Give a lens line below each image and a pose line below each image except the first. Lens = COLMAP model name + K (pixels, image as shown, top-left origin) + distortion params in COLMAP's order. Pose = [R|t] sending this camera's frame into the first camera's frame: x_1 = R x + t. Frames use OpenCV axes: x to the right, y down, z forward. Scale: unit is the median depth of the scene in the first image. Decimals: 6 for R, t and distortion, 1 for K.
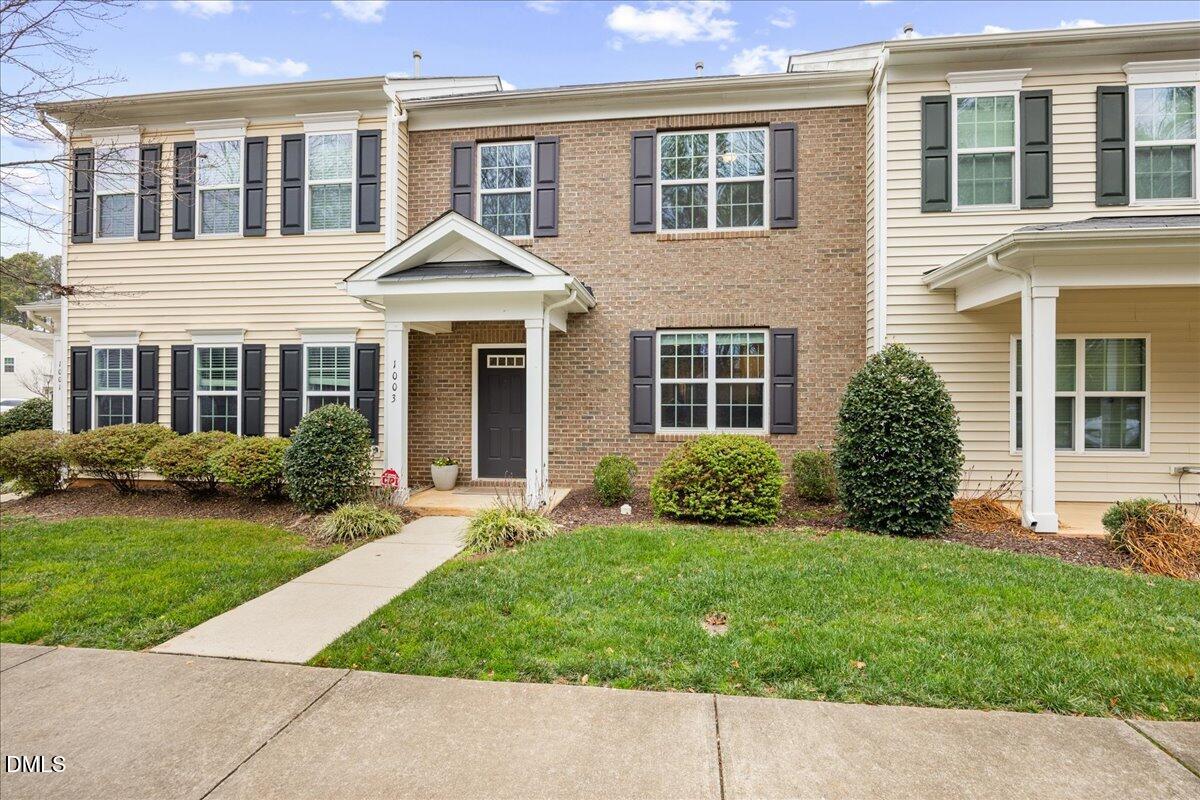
lens RADIAL K [[580.6, 0, 601.4], [0, 580.6, 395.7], [0, 0, 1]] dist [-0.014665, 0.000251]
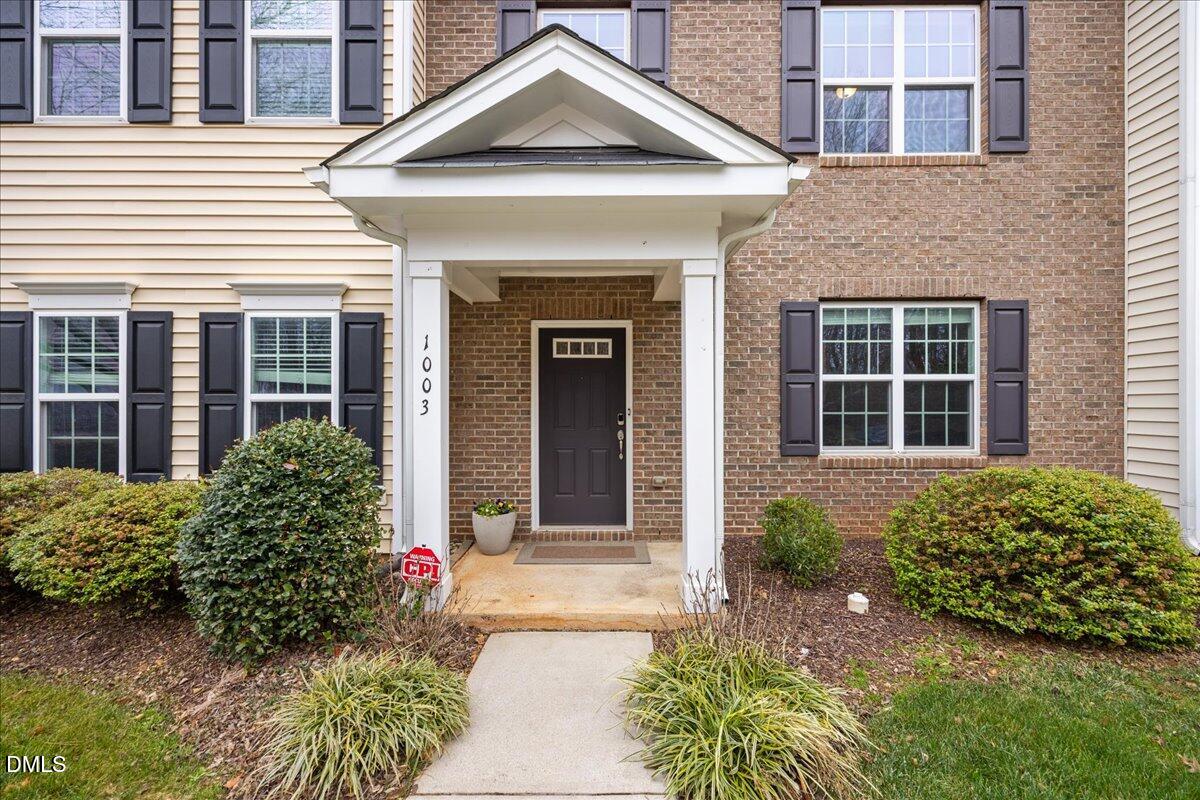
lens RADIAL K [[478.0, 0, 600.0], [0, 478.0, 400.0], [0, 0, 1]] dist [0.000493, -0.000267]
pose [[0.992125, -0.003014, 0.125215, -0.224109], [0.002270, 0.999979, 0.006084, -0.003656], [-0.125231, -0.005752, 0.992111, 0.484107]]
